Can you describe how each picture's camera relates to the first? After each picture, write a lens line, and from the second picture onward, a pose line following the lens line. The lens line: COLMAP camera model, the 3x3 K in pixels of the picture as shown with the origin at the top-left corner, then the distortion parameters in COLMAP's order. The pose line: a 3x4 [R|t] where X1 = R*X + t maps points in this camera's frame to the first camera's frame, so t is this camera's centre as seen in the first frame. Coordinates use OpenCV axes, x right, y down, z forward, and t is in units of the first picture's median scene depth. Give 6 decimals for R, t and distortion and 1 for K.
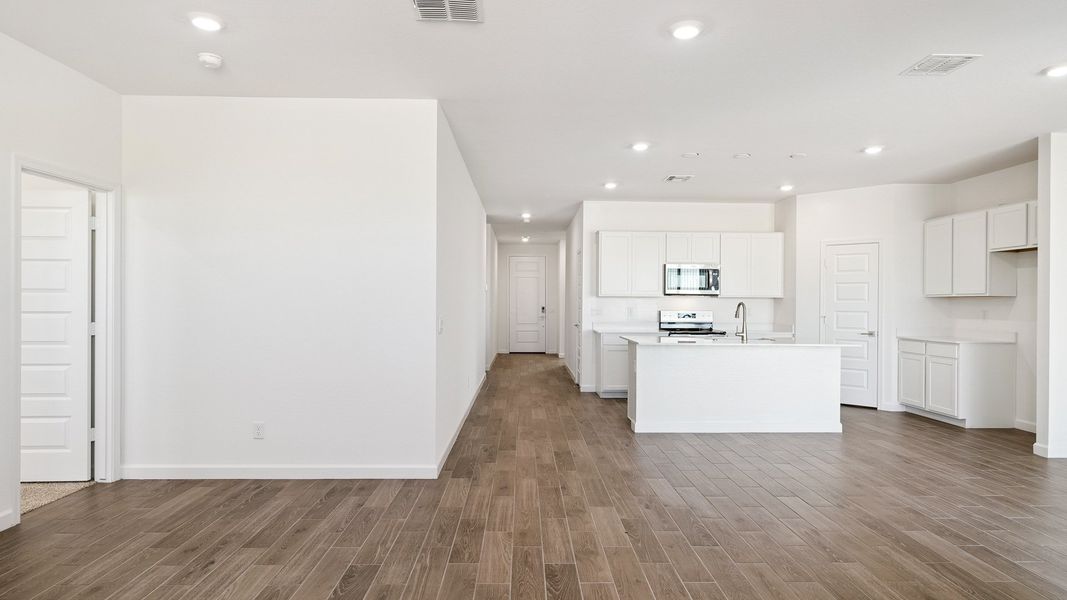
lens RADIAL K [[594.7, 0, 545.4], [0, 594.7, 301.3], [0, 0, 1]] dist [0.000238, -0.000791]
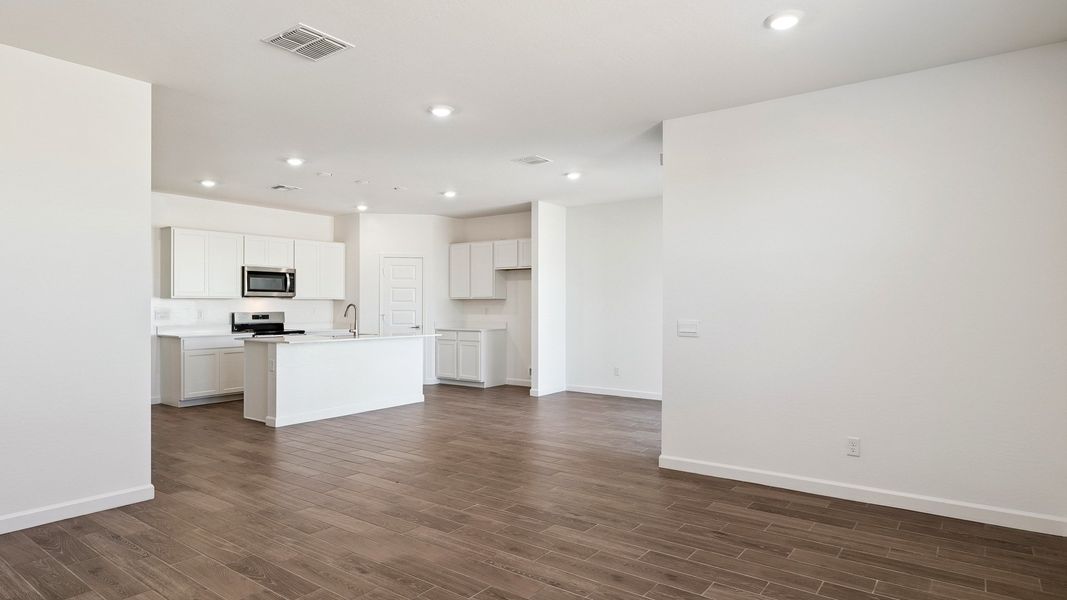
lens RADIAL K [[594.7, 0, 545.4], [0, 594.7, 301.3], [0, 0, 1]] dist [0.000238, -0.000791]
pose [[0.611471, -0.002158, 0.791264, -0.345357], [0.002721, 0.999996, 0.000624, -0.002773], [-0.791262, 0.001771, 0.611474, -0.024190]]
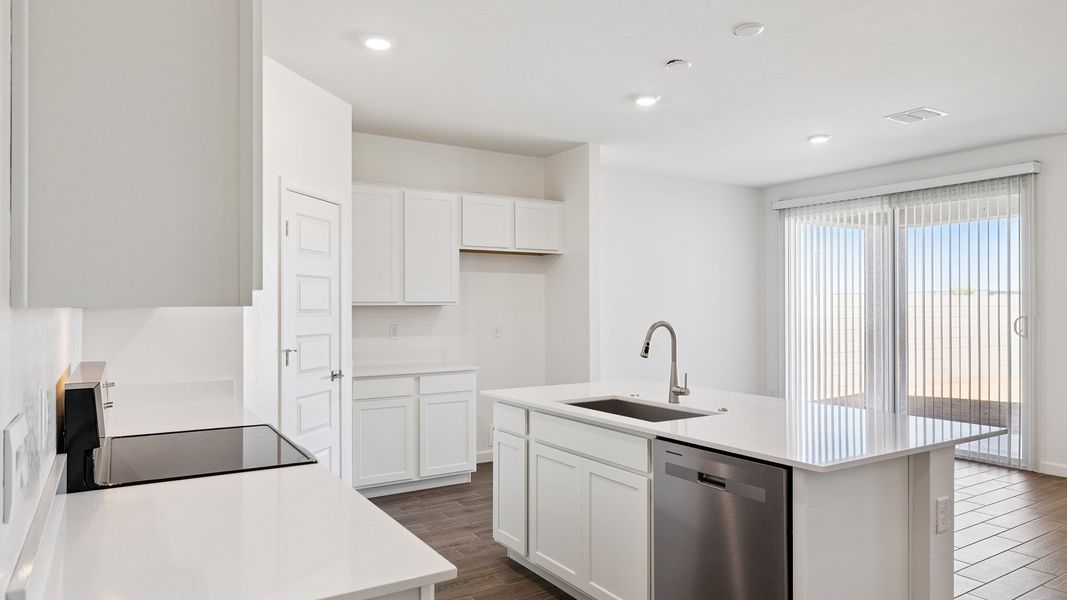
lens RADIAL K [[699.6, 0, 533.5], [0, 699.6, 300.0], [0, 0, 1]] dist [-0.001079, -0.002352]
pose [[-0.477538, 0.000746, 0.878611, -0.096261], [0.001207, 0.999999, -0.000193, -0.014106], [-0.878610, 0.000968, -0.477539, 1.257890]]
